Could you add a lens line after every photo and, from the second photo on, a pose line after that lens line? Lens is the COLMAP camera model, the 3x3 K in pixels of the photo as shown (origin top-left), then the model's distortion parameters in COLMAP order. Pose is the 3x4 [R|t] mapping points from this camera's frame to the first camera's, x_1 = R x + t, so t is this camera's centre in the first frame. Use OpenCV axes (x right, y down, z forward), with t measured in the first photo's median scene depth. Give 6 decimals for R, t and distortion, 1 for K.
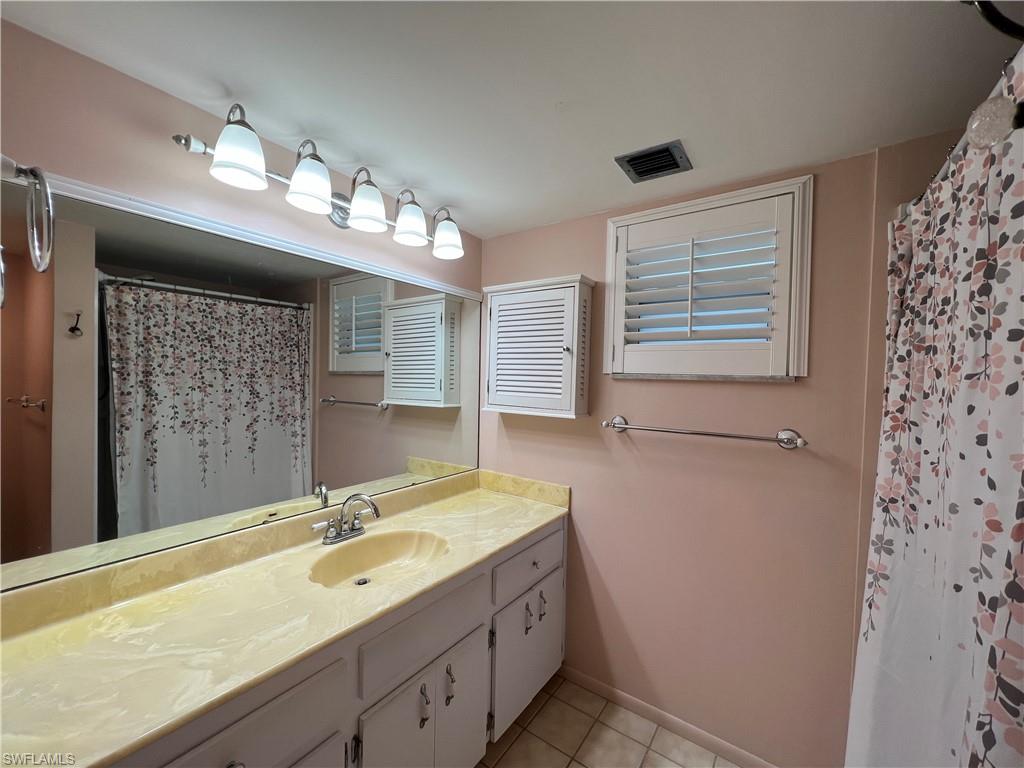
lens RADIAL K [[408.9, 0, 512.0], [0, 408.9, 384.0], [0, 0, 1]] dist [-0.000196, -0.000096]
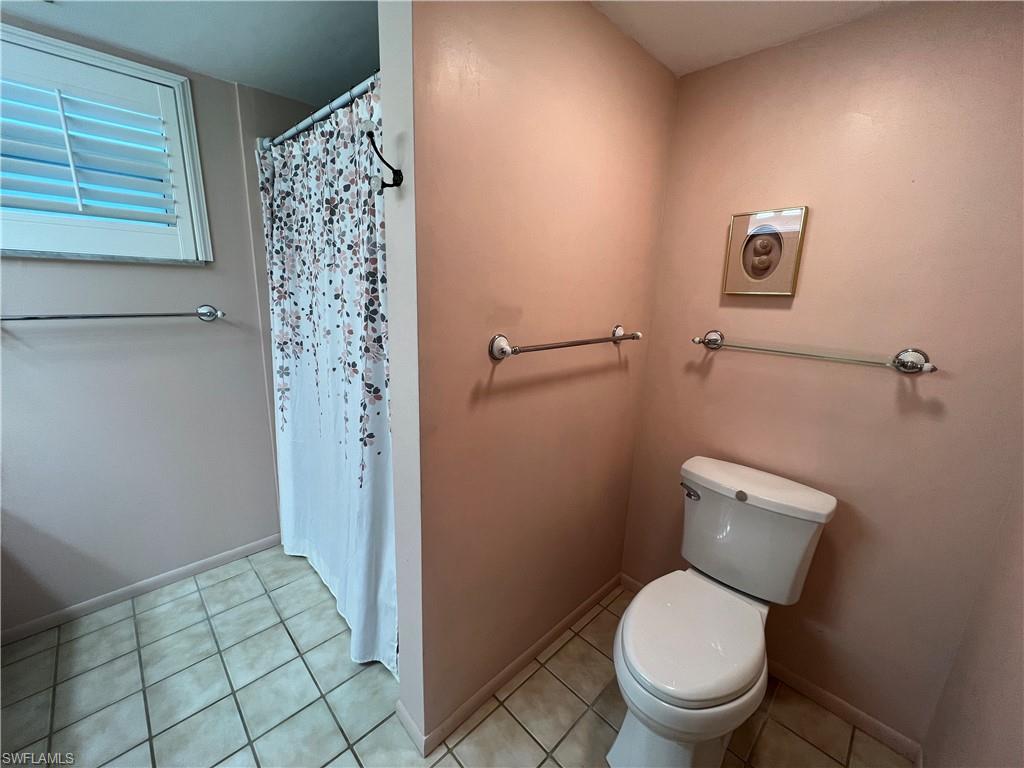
lens RADIAL K [[408.9, 0, 512.0], [0, 408.9, 384.0], [0, 0, 1]] dist [-0.000196, -0.000096]
pose [[0.167741, -0.251231, 0.953282, -0.508471], [-0.017183, 0.966091, 0.257630, 0.007963], [-0.985681, -0.059596, 0.157736, -0.156135]]
